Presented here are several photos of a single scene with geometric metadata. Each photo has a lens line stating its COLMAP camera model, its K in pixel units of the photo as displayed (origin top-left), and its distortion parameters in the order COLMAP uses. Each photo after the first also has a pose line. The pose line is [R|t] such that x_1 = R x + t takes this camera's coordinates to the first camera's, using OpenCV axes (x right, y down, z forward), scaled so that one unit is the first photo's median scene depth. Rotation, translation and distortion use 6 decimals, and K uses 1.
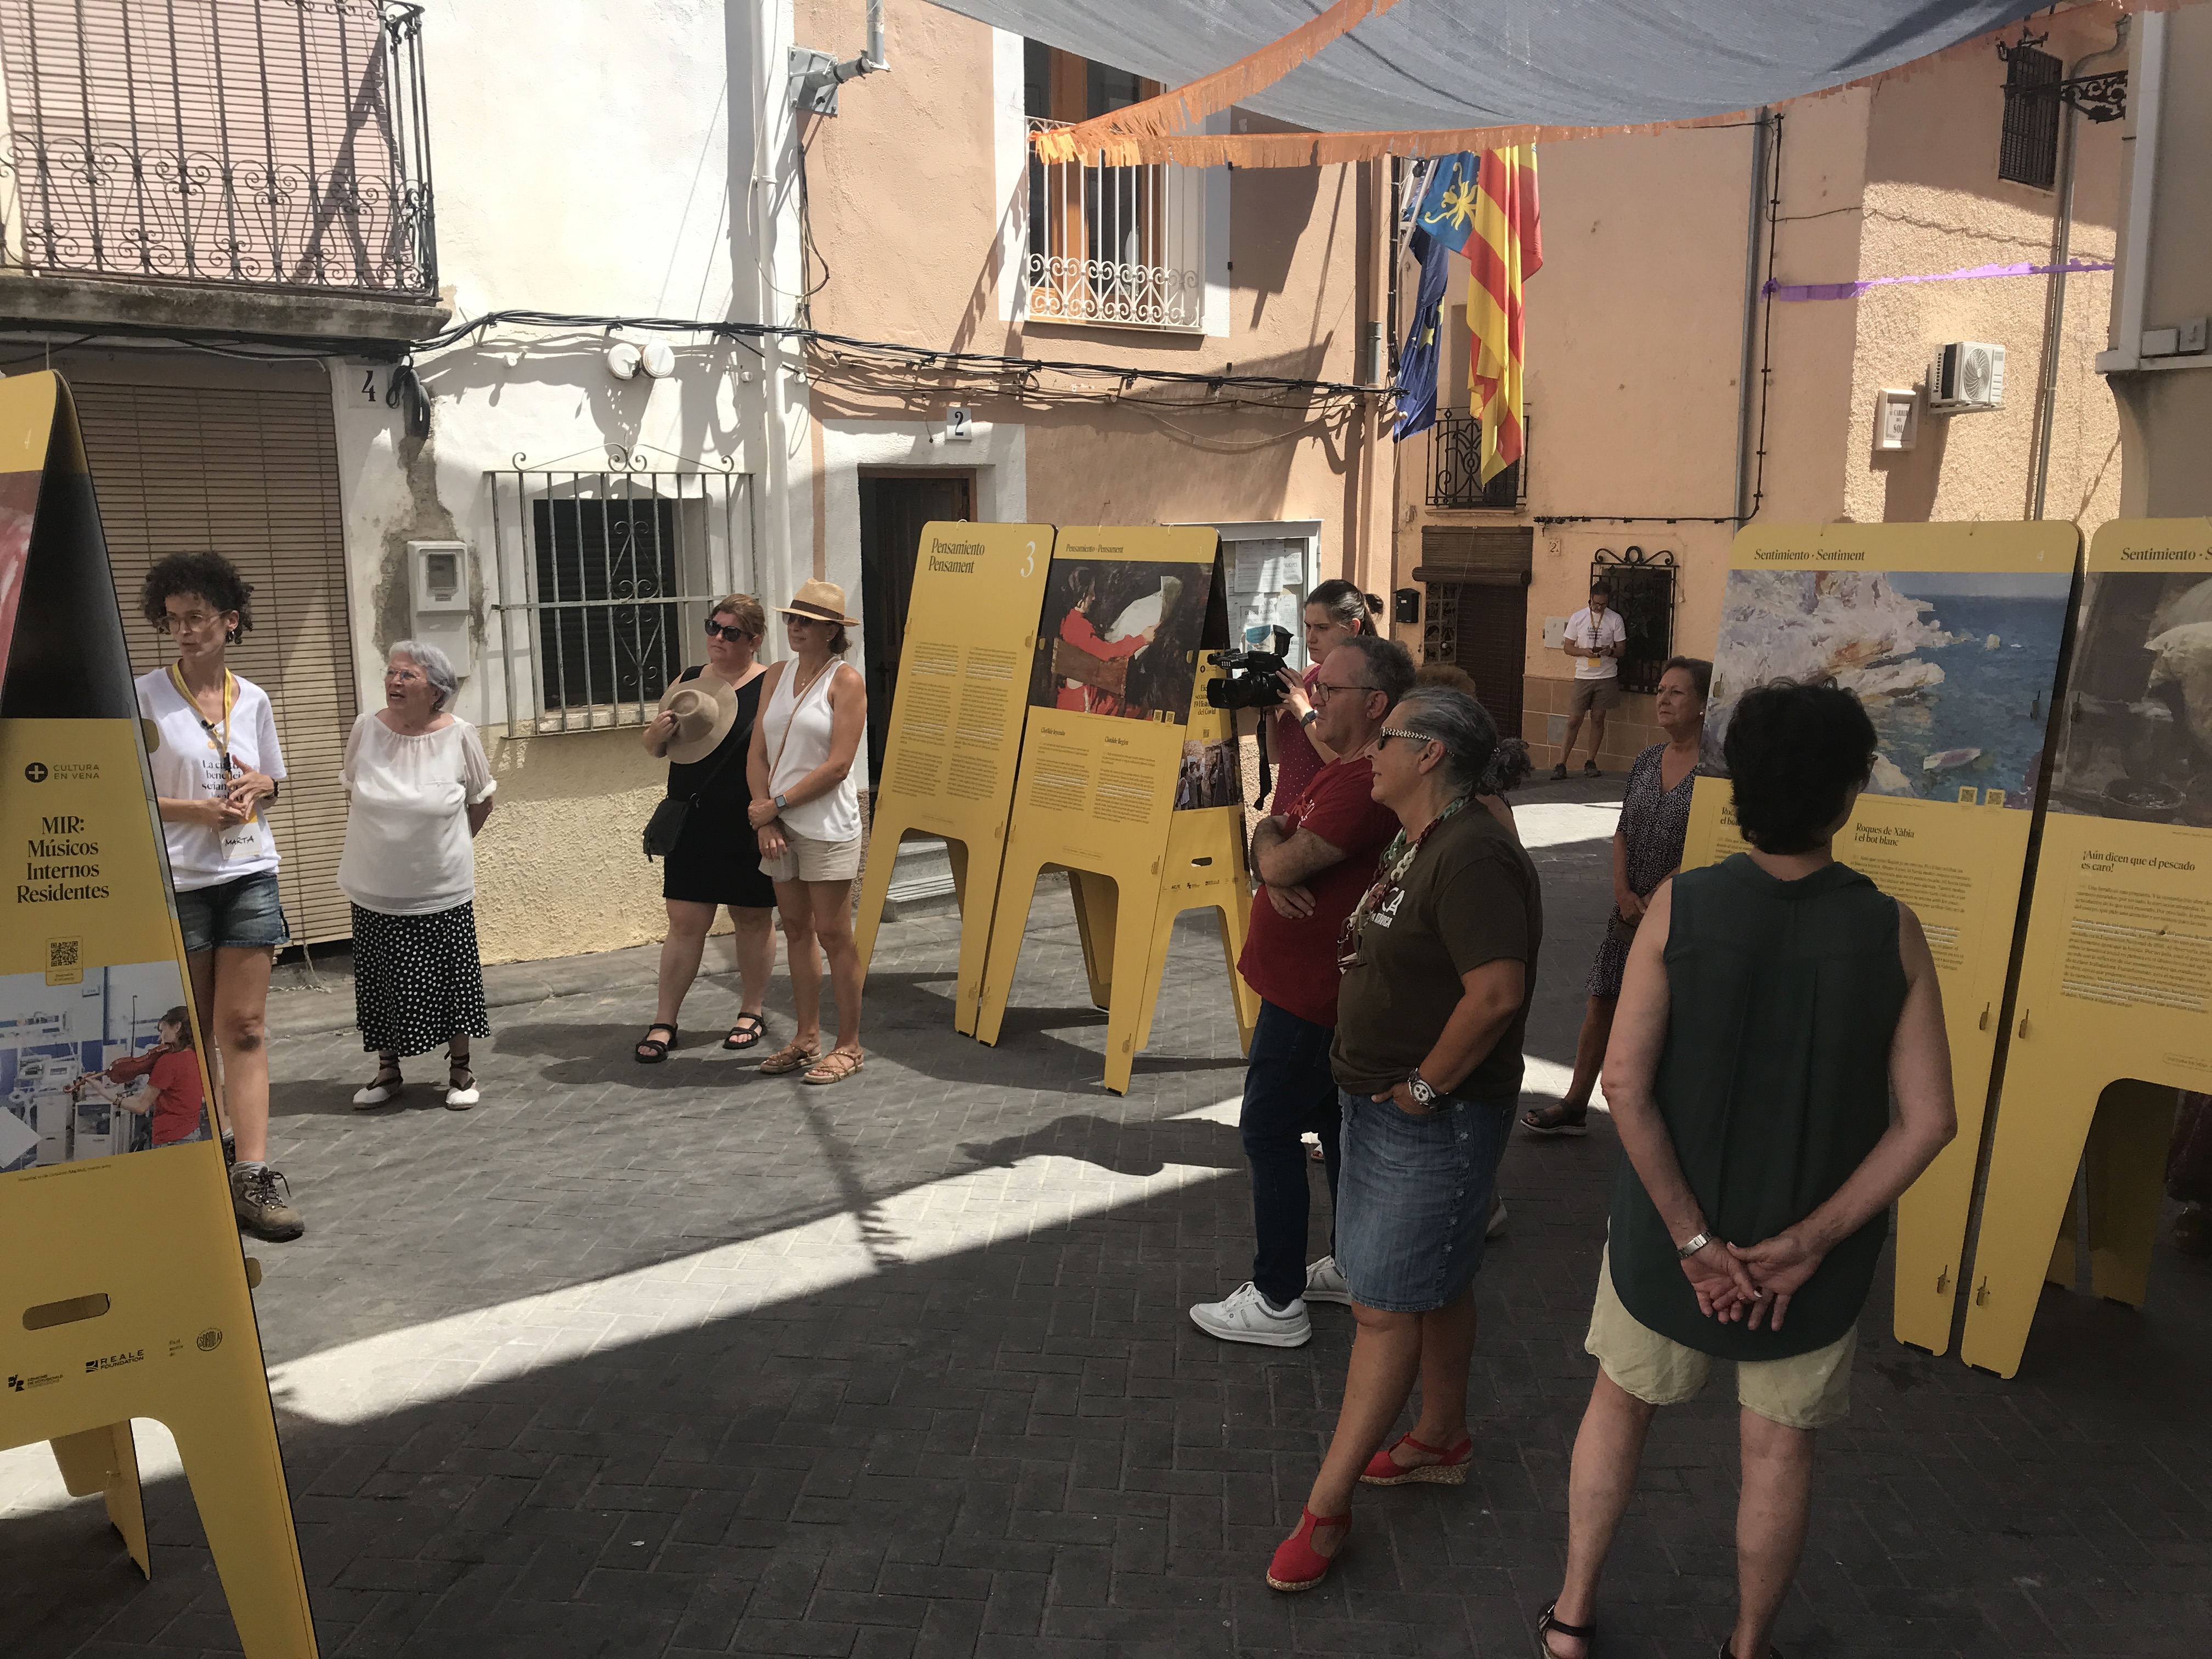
lens RADIAL K [[1820.4, 0, 1106.0], [0, 1820.4, 829.5], [0, 0, 1]] dist [0.017446, -0.006721]
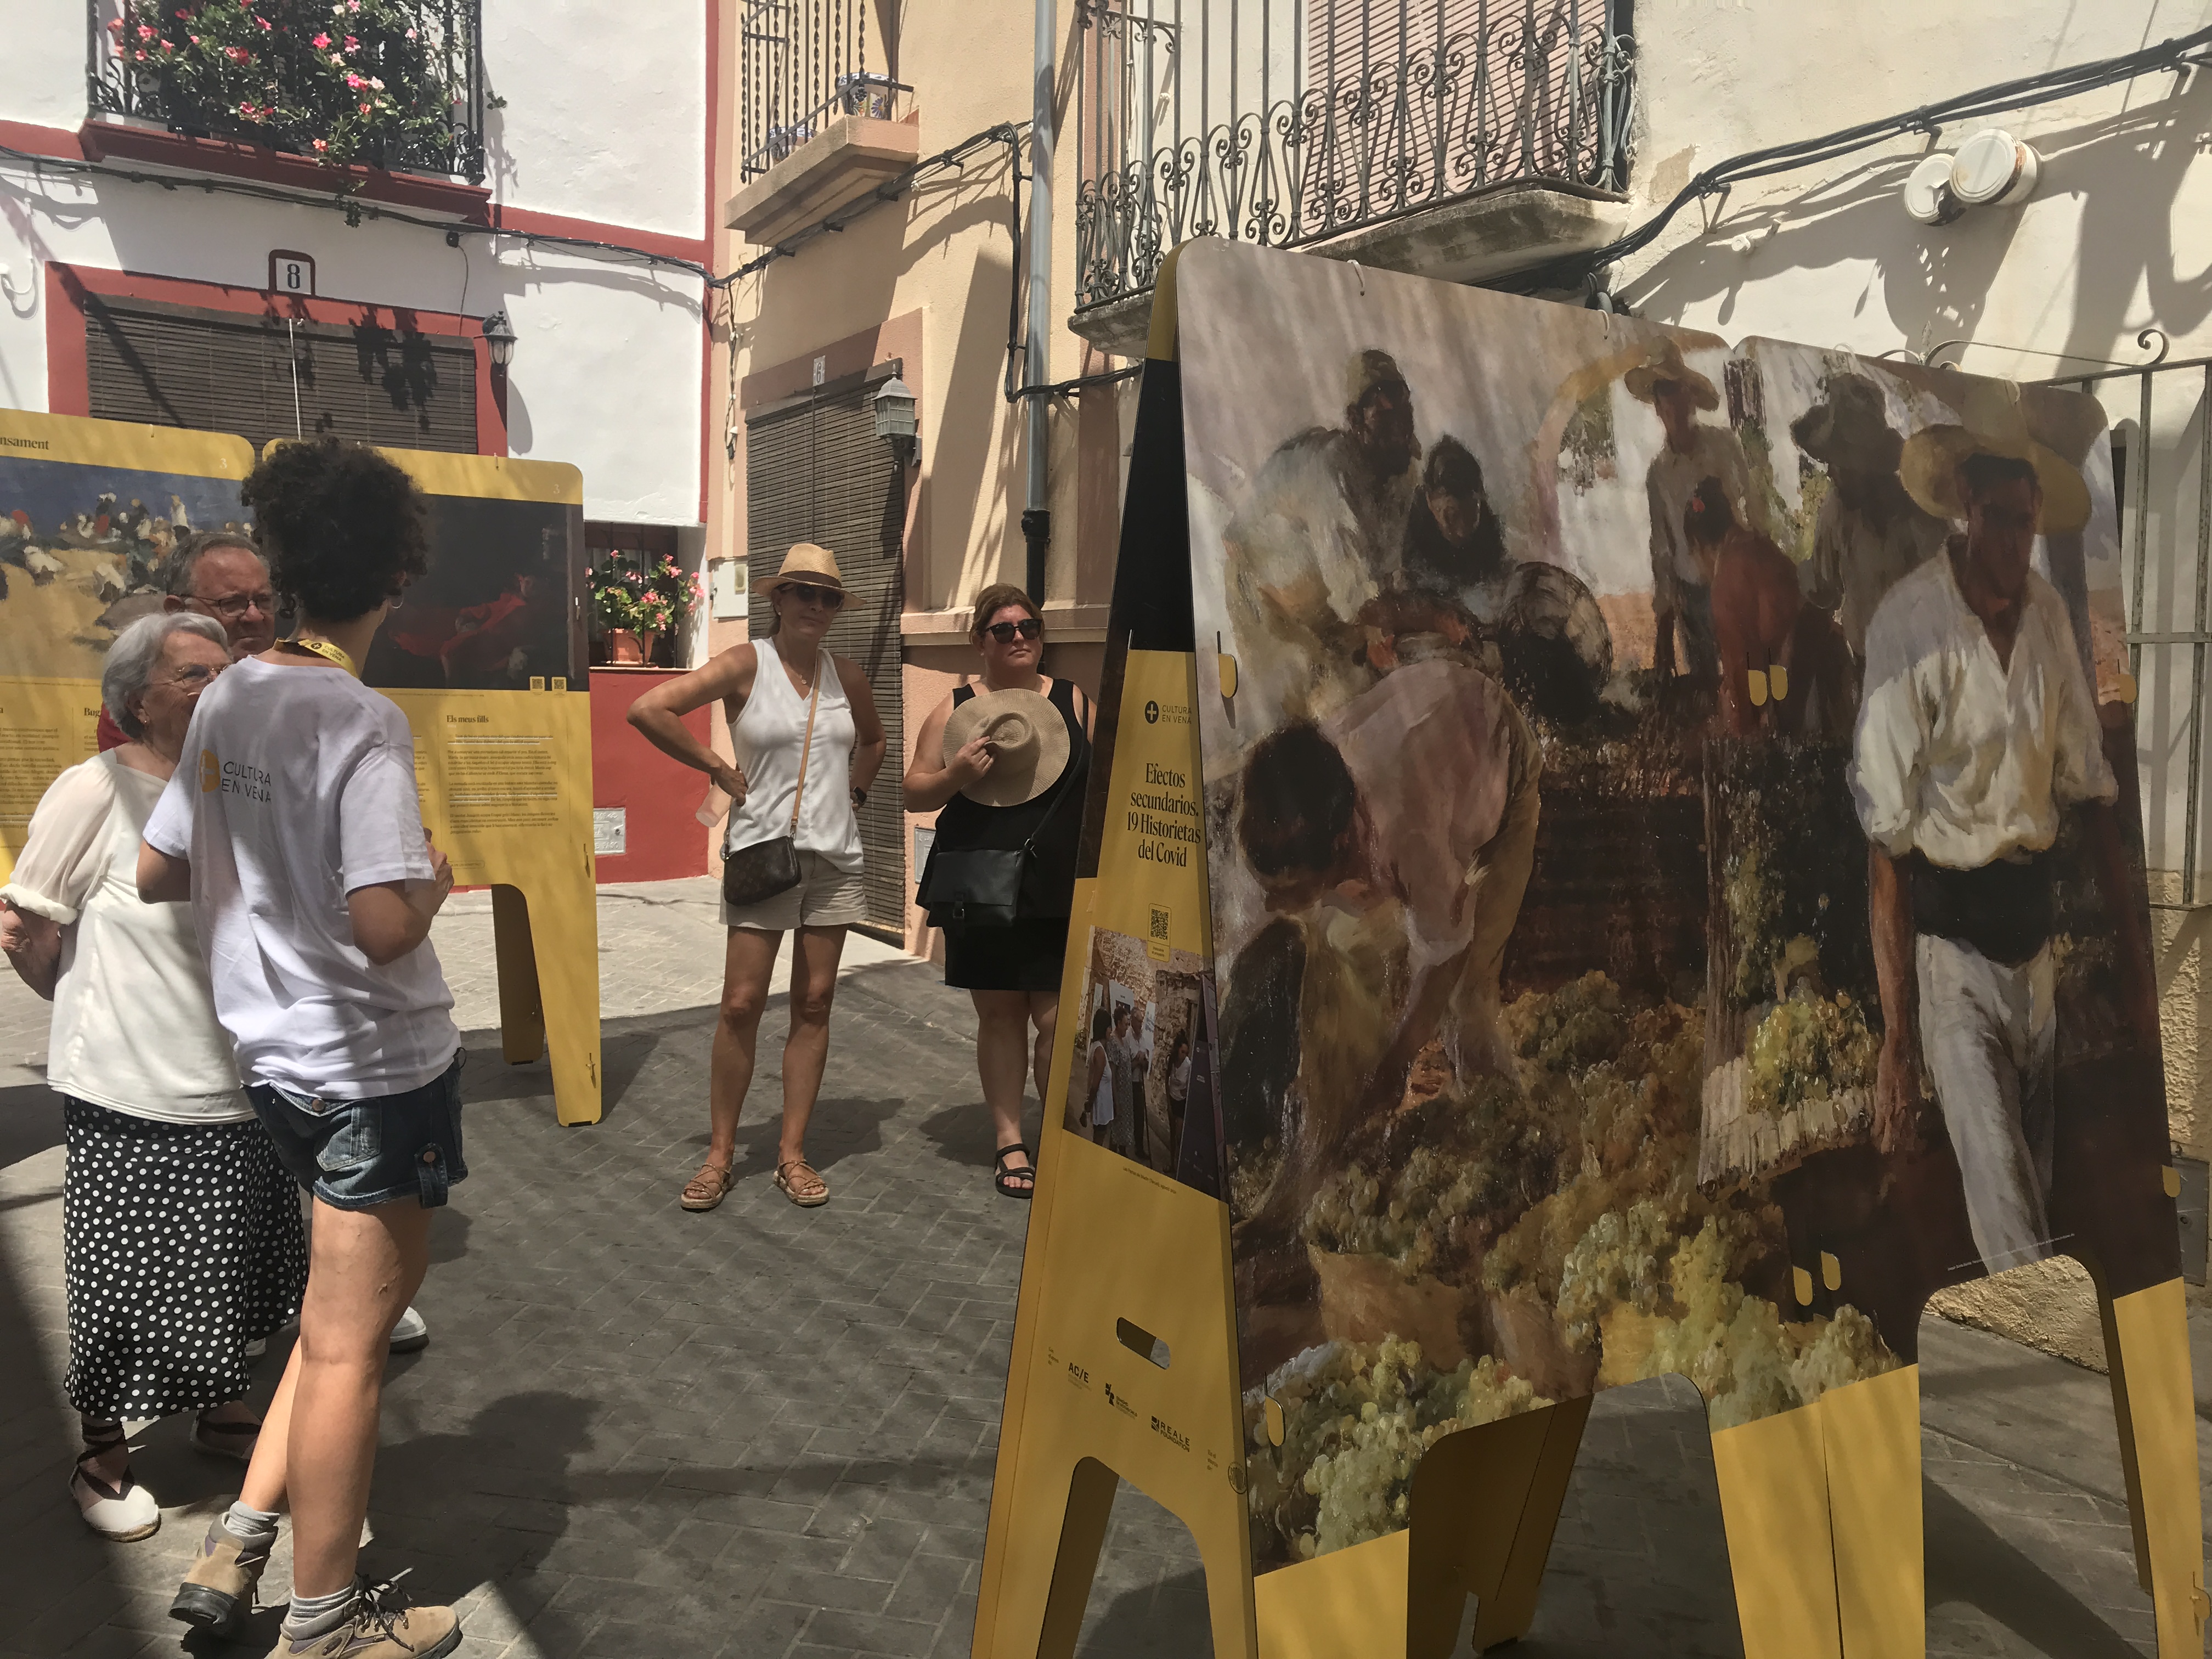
lens RADIAL K [[1820.4, 0, 1106.0], [0, 1820.4, 829.5], [0, 0, 1]] dist [0.017446, -0.006721]
pose [[-0.108124, 0.073827, -0.991392, 0.292551], [-0.193604, 0.976582, 0.093839, -0.078063], [0.975103, 0.202084, -0.091299, 0.835866]]
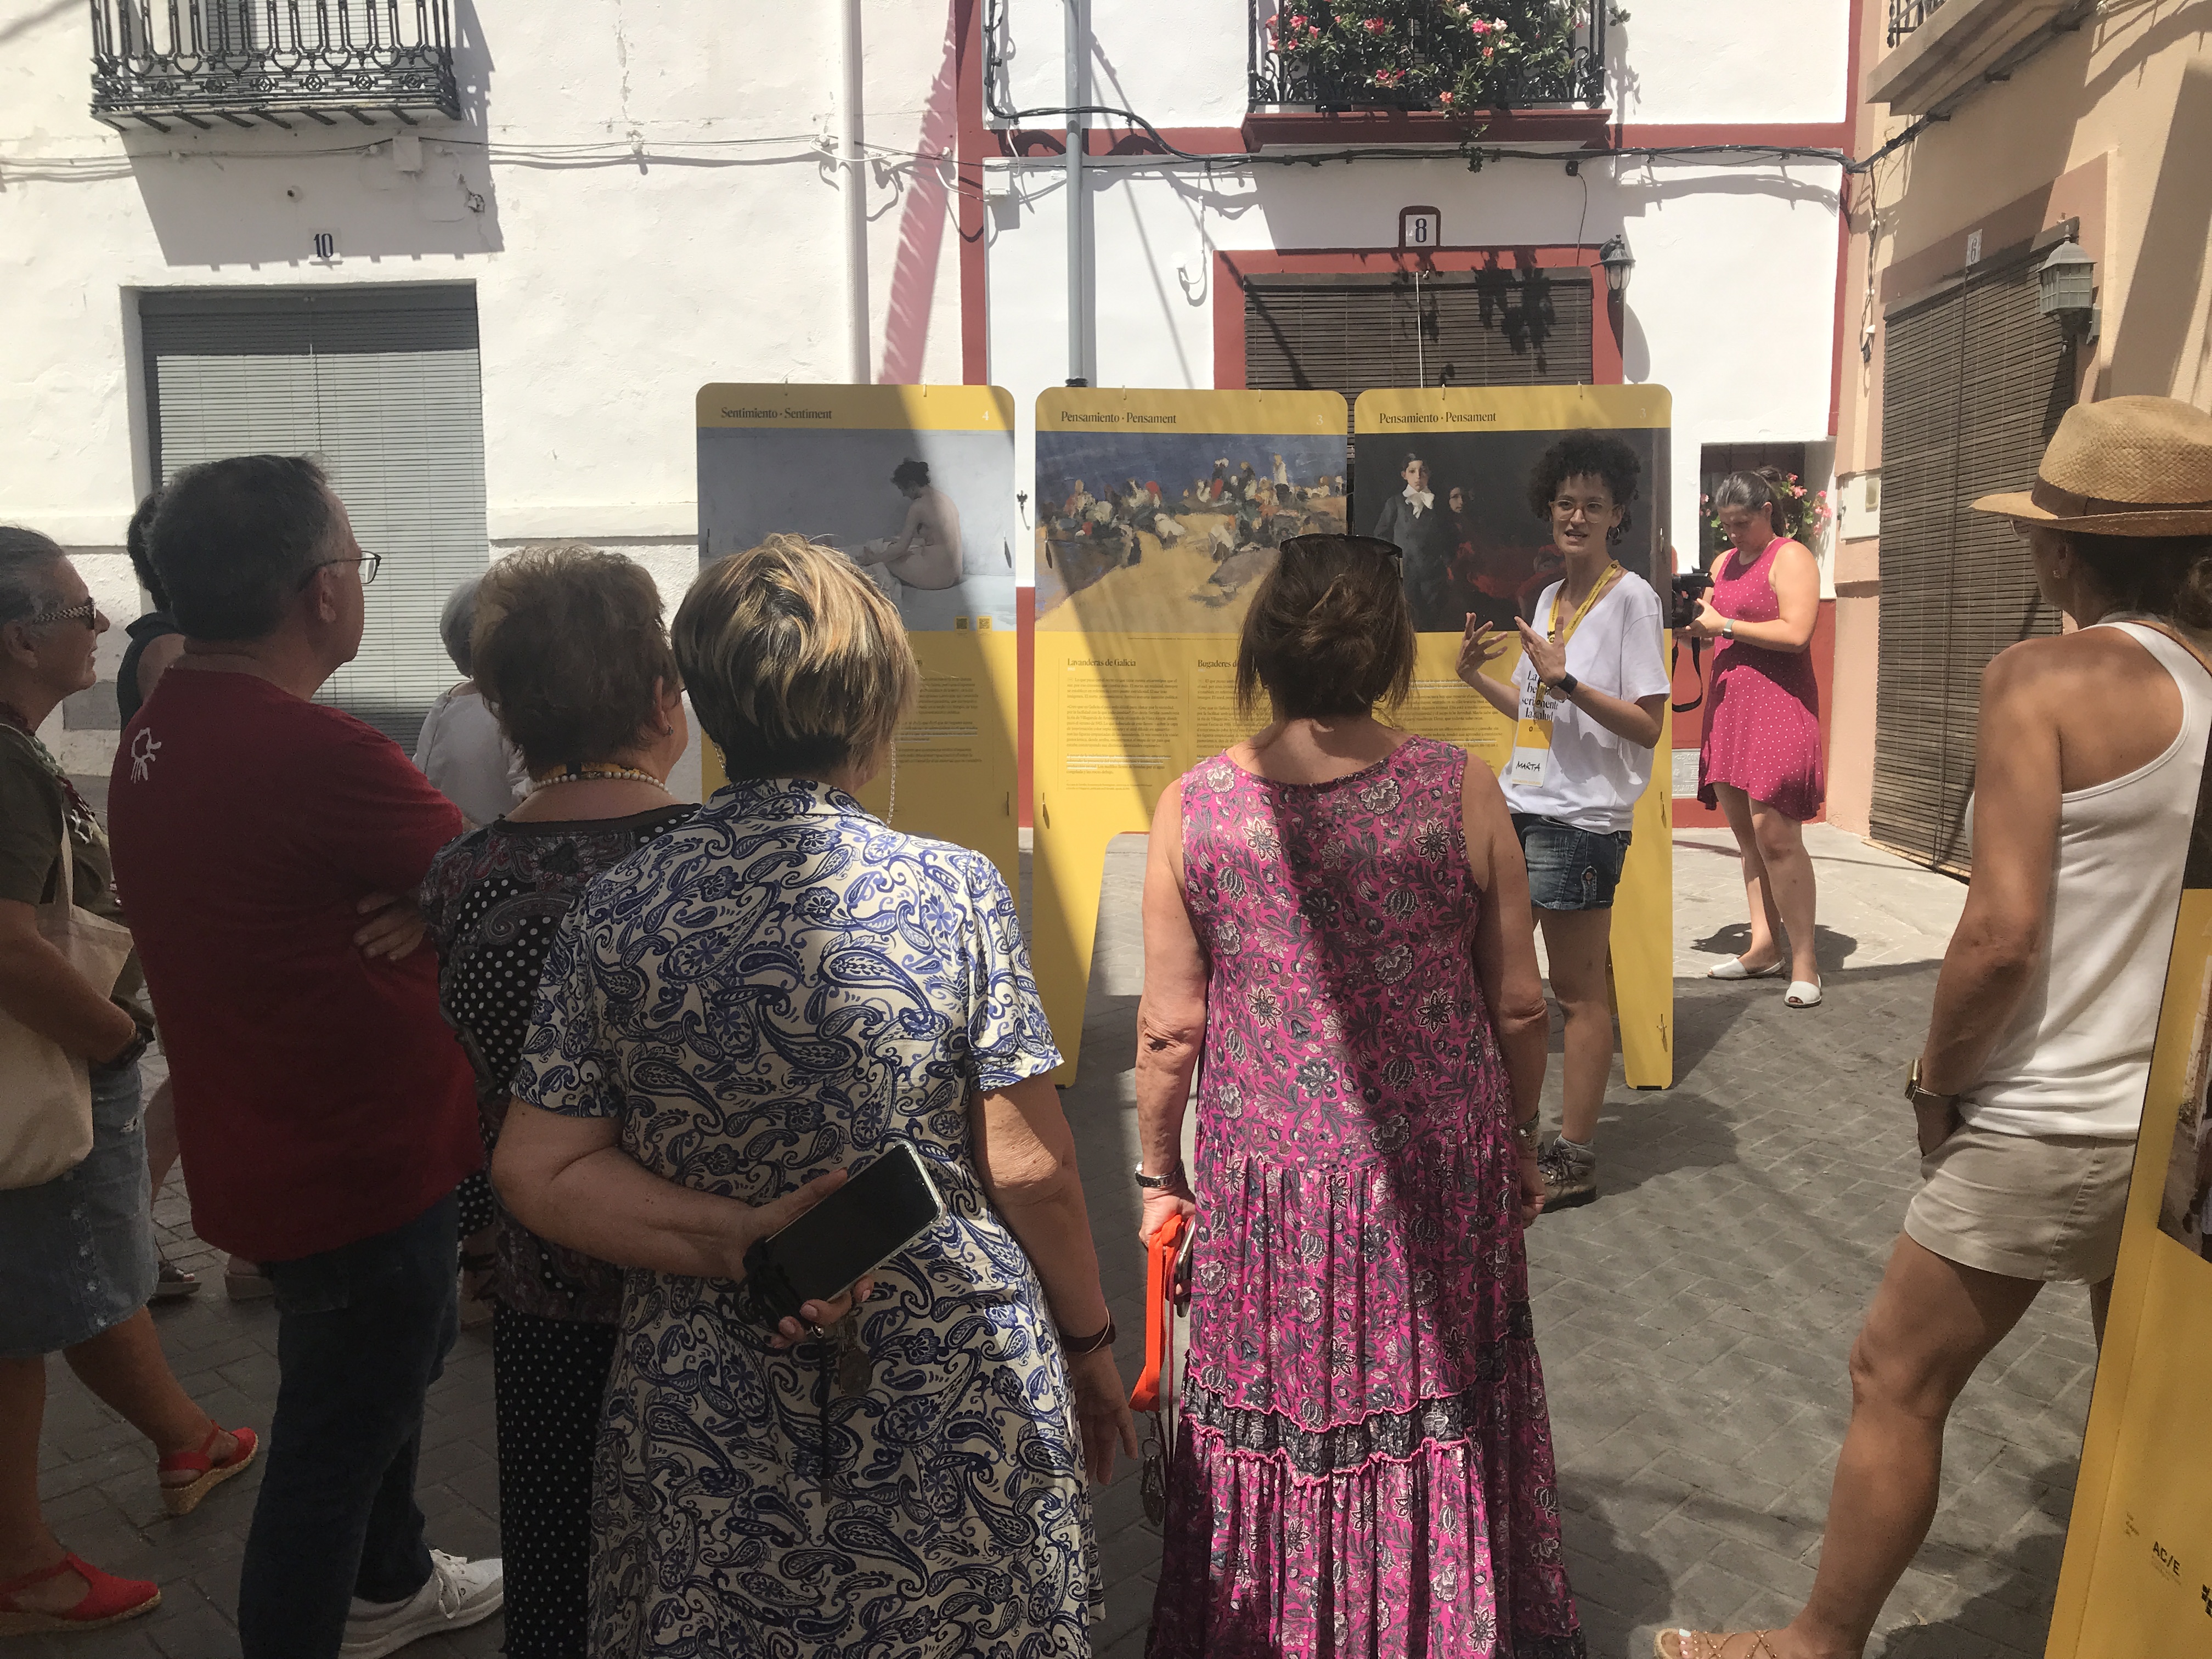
lens RADIAL K [[1858.0, 0, 1106.0], [0, 1858.0, 829.5], [0, 0, 1]] dist [0.002108, 0.036676]
pose [[-0.644574, 0.095463, -0.758559, 0.248988], [-0.119835, 0.967296, 0.223560, -0.082606], [0.755092, 0.235002, -0.612053, 0.842605]]
